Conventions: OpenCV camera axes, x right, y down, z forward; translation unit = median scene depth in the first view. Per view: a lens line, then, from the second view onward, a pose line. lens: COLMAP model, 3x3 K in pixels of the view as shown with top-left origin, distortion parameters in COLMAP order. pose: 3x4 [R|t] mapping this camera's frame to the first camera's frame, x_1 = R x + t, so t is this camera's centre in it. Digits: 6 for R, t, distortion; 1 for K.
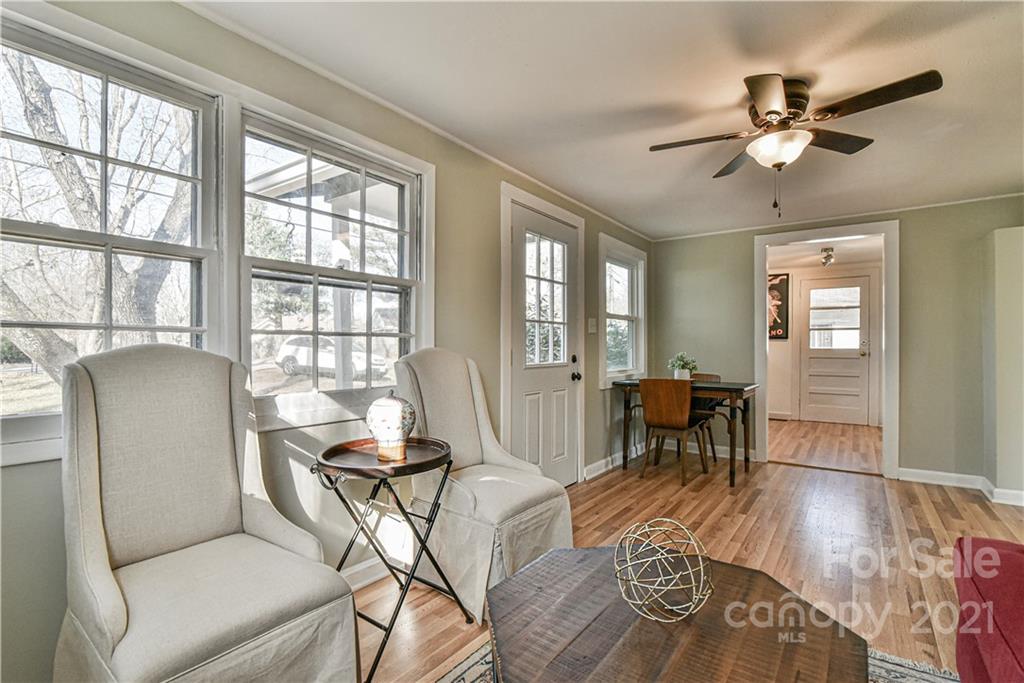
lens RADIAL K [[474.5, 0, 494.7], [0, 474.5, 354.9], [0, 0, 1]] dist [-0.022032, 0.001590]
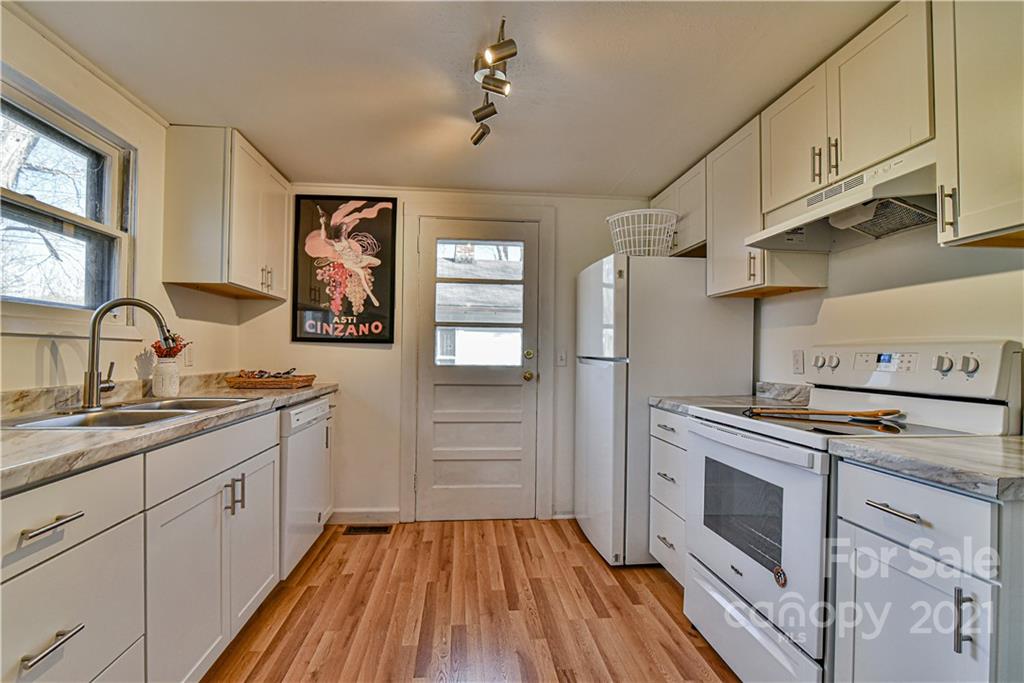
lens RADIAL K [[474.5, 0, 487.6], [0, 474.5, 346.6], [0, 0, 1]] dist [-0.022032, 0.001590]
pose [[0.725807, 0.004661, 0.687883, 0.382150], [0.008104, 0.999850, -0.015326, -0.024924], [-0.687851, 0.016698, 0.725660, 0.619612]]
